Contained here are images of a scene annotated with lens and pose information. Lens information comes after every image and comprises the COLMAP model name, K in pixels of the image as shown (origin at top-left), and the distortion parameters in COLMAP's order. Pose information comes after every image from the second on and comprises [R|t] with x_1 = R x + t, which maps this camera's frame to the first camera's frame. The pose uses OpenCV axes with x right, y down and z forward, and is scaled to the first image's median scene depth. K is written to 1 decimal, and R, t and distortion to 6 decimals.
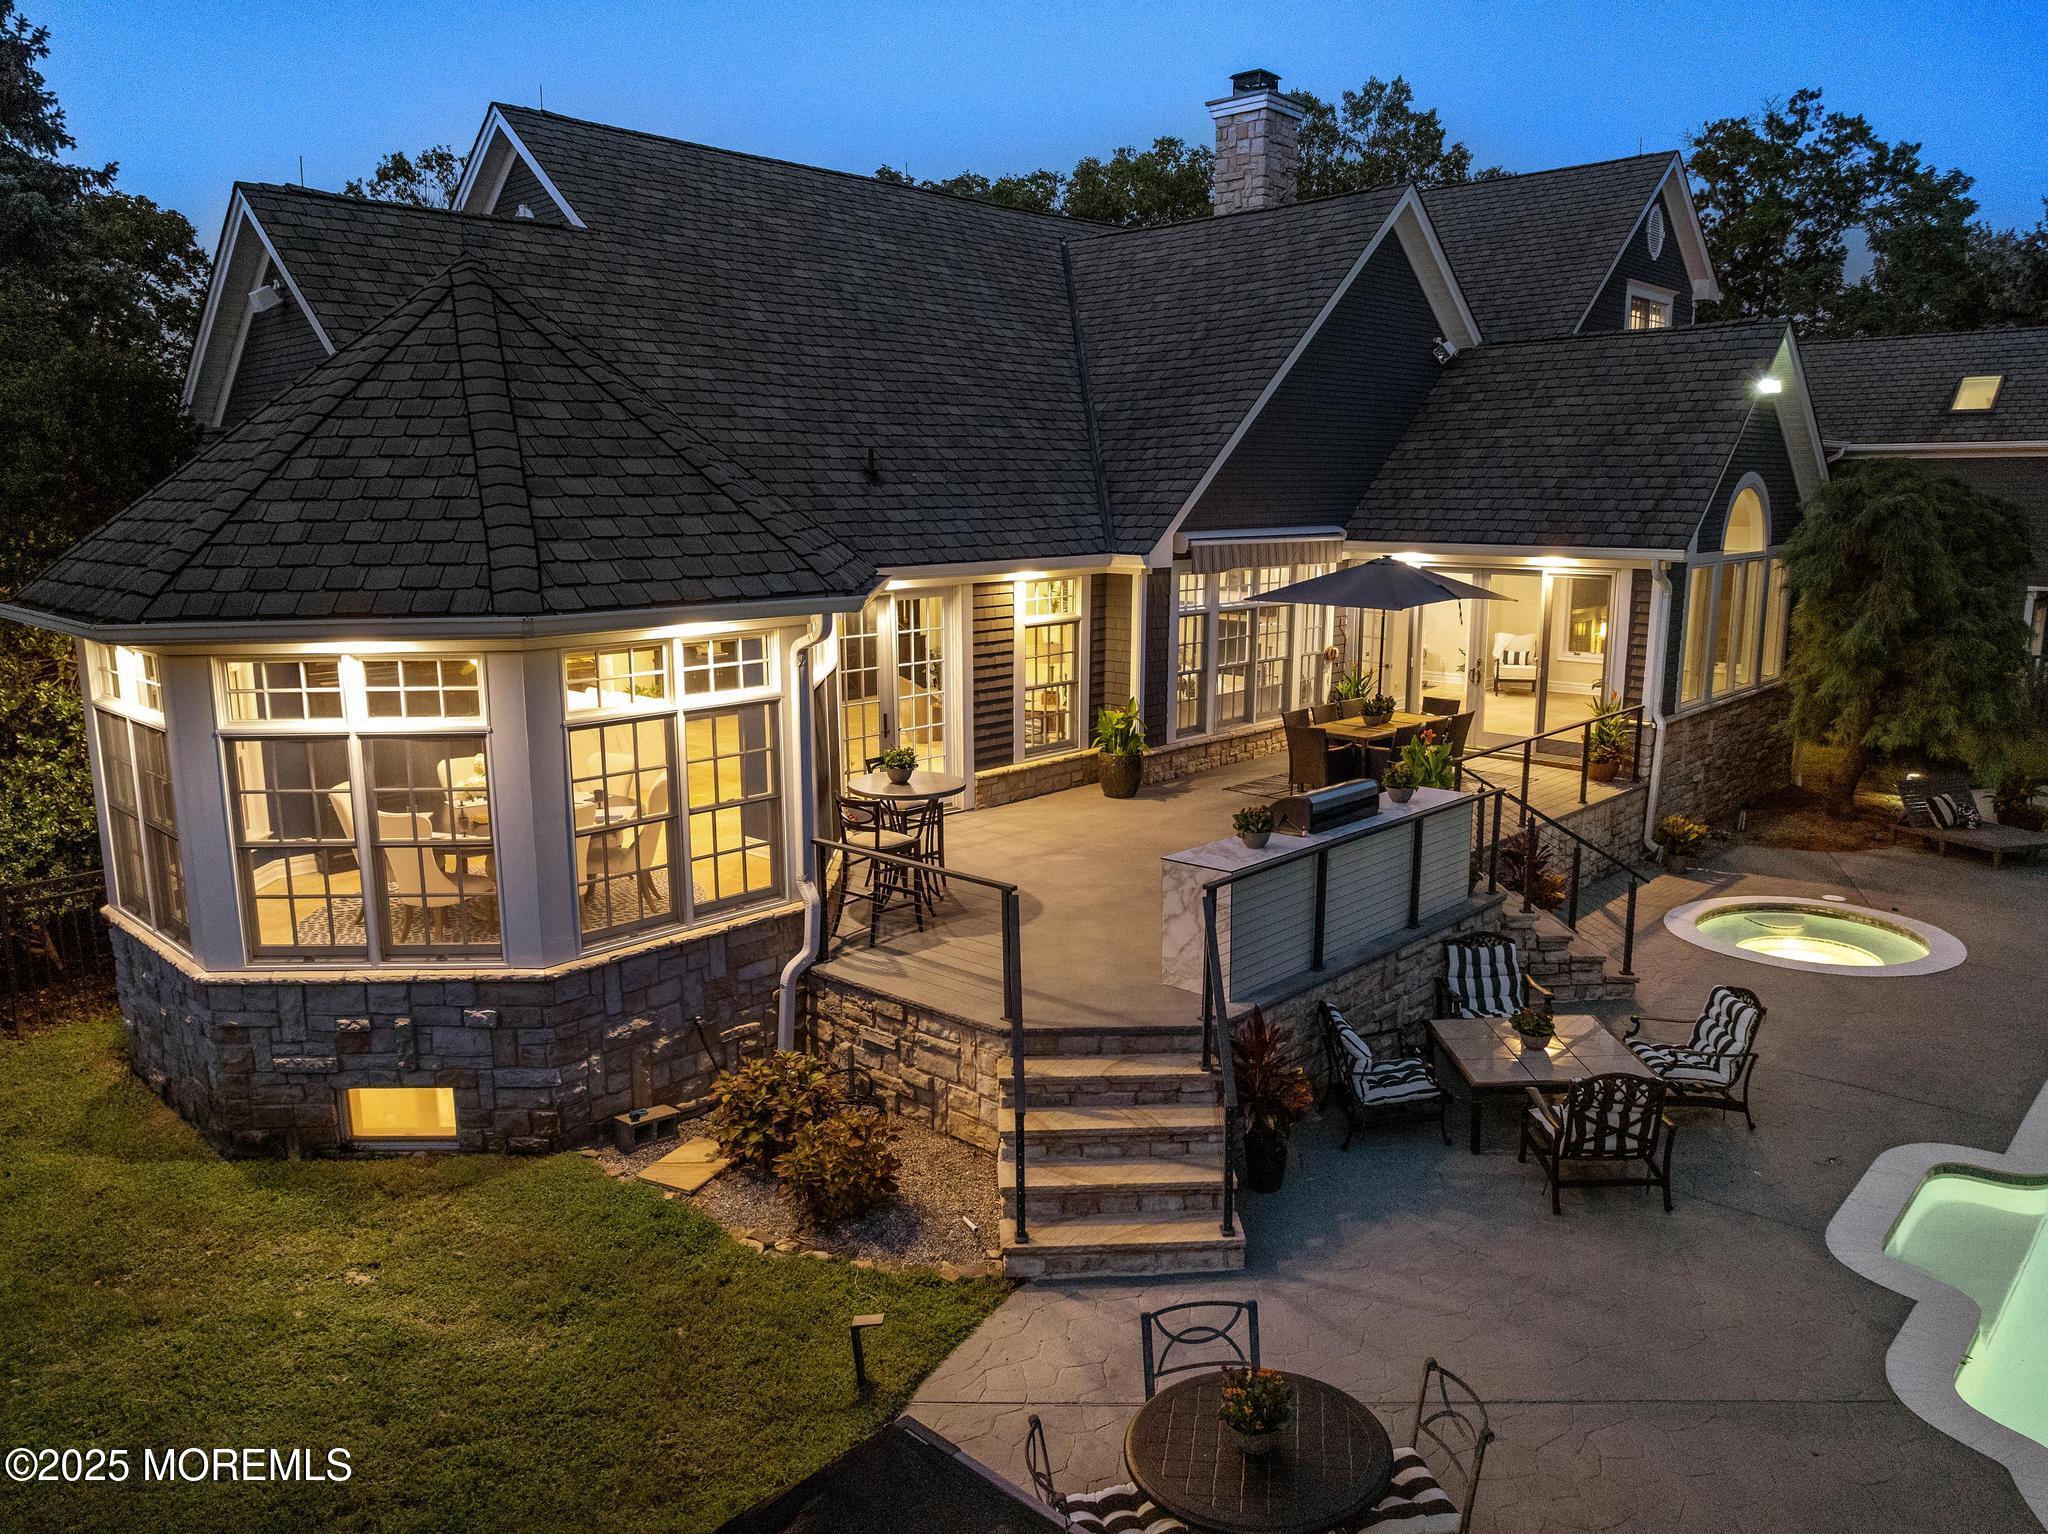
lens RADIAL K [[1437.6, 0, 1024.0], [0, 1437.6, 767.0], [0, 0, 1]] dist [-0.038461, -0.008148]
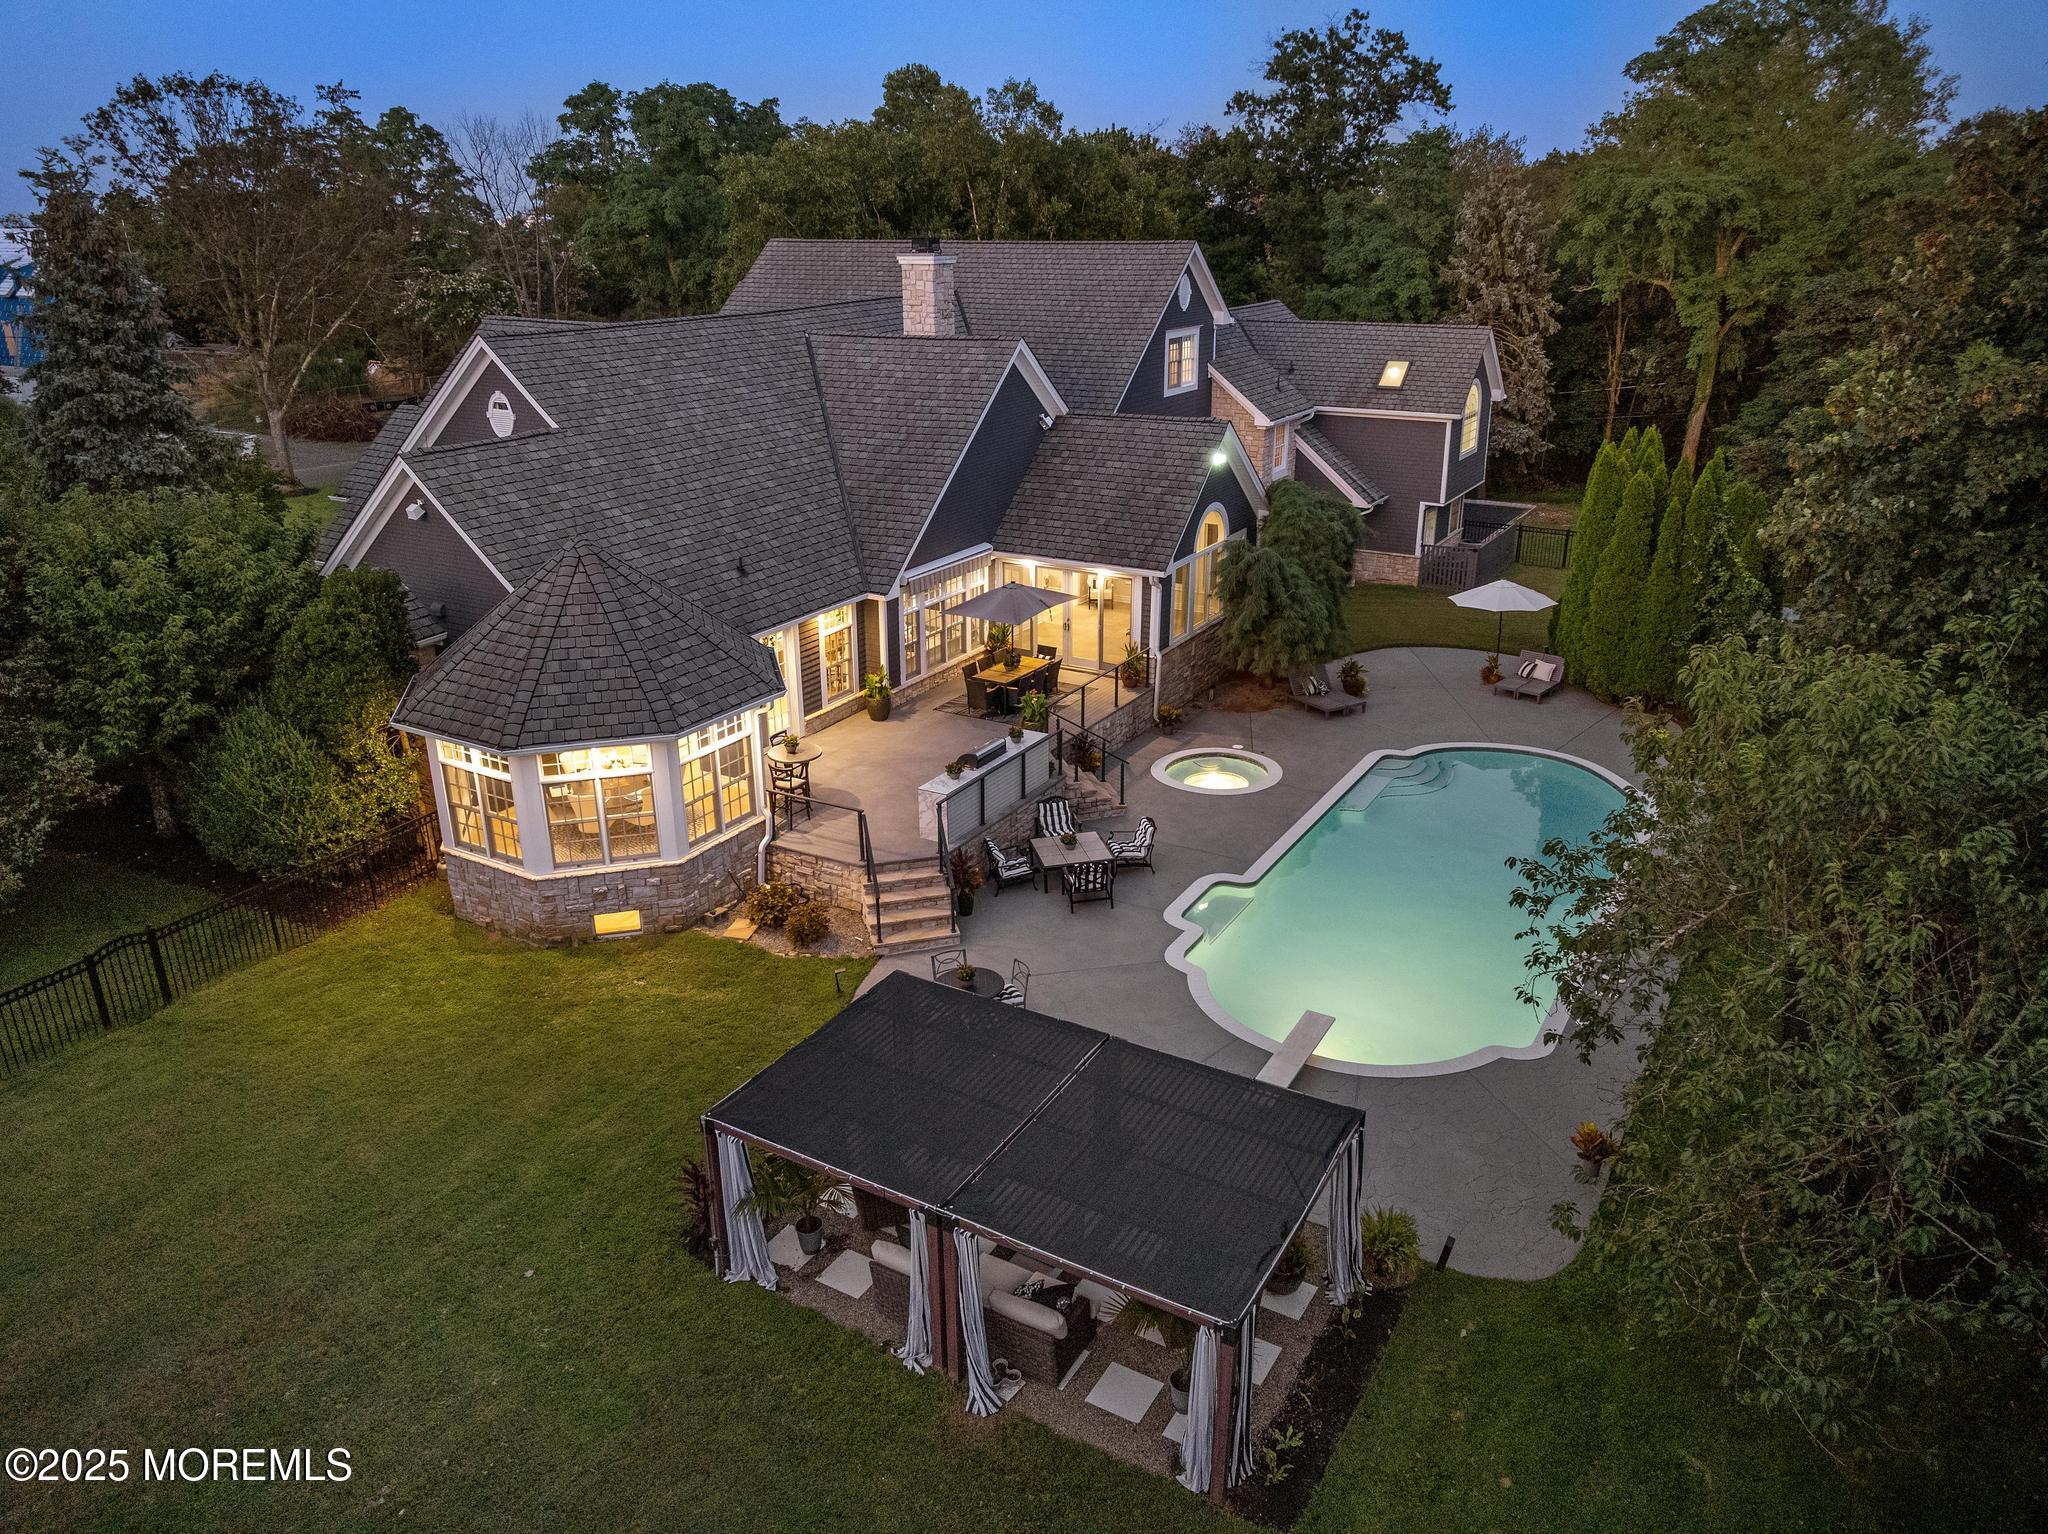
lens RADIAL K [[1417.6, 0, 1030.1], [0, 1417.6, 777.4], [0, 0, 1]] dist [-0.064424, 0.027952]
pose [[0.974023, -0.085339, 0.209755, -0.177093], [0.044486, 0.980333, 0.192271, -0.328382], [-0.222038, -0.177945, 0.958663, -1.083058]]
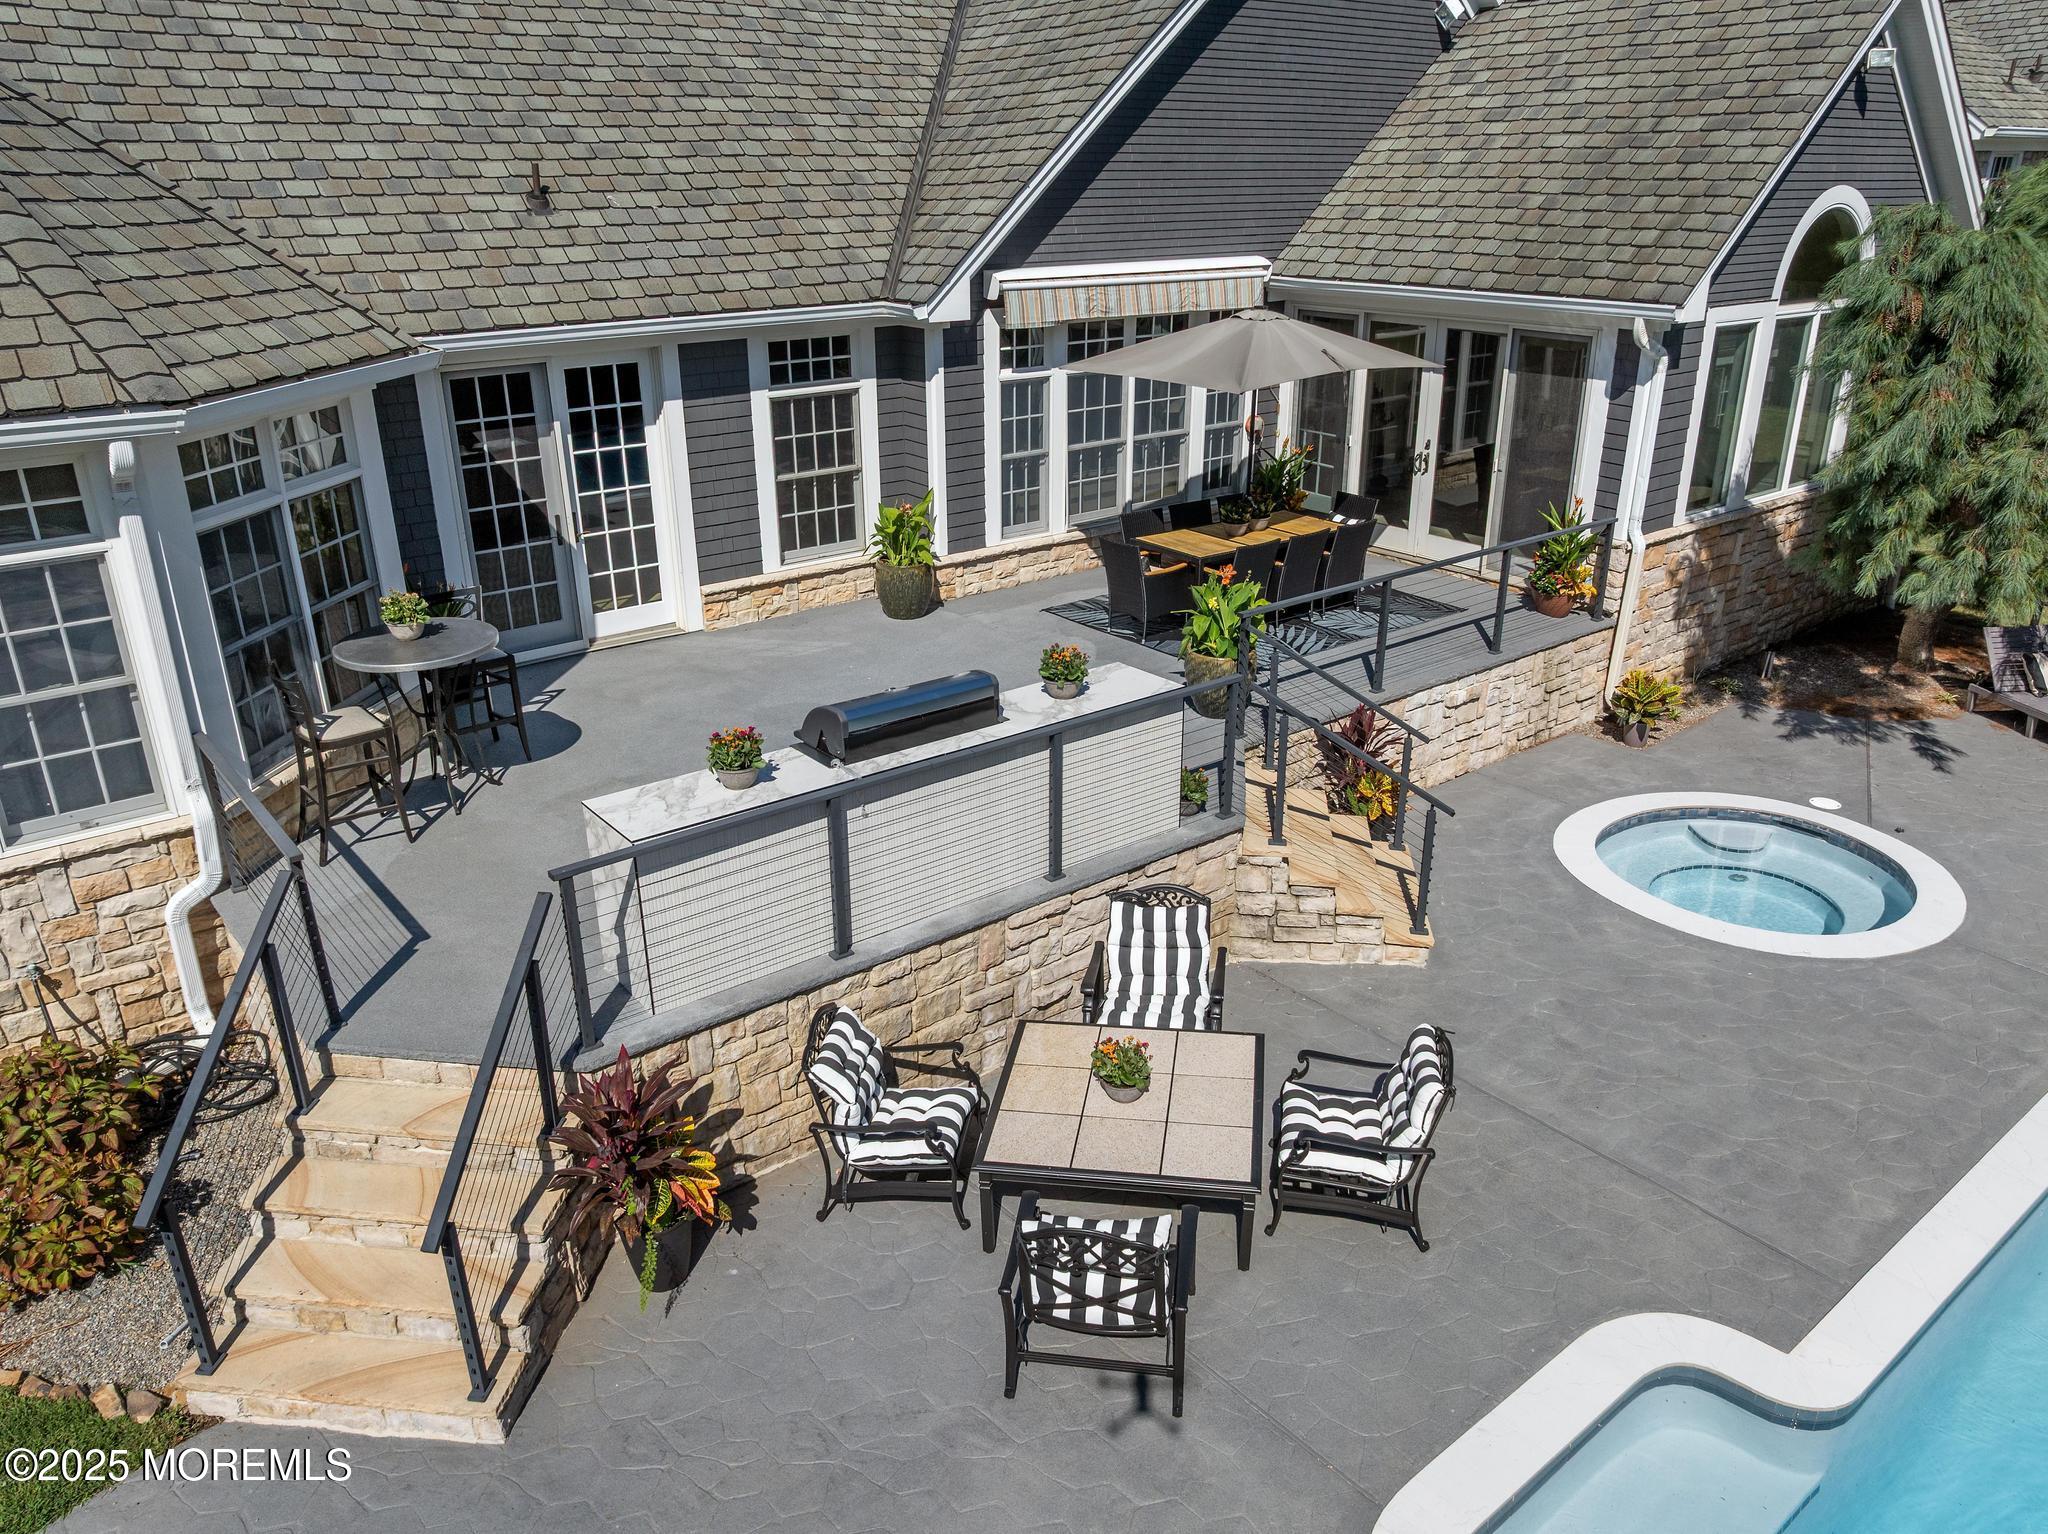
lens RADIAL K [[1417.6, 0, 1030.1], [0, 1417.6, 777.4], [0, 0, 1]] dist [-0.064424, 0.027952]
pose [[0.989206, 0.056415, -0.135238, 0.322426], [-0.026556, 0.976654, 0.213171, -0.079719], [0.144106, -0.207279, 0.967610, 0.298242]]
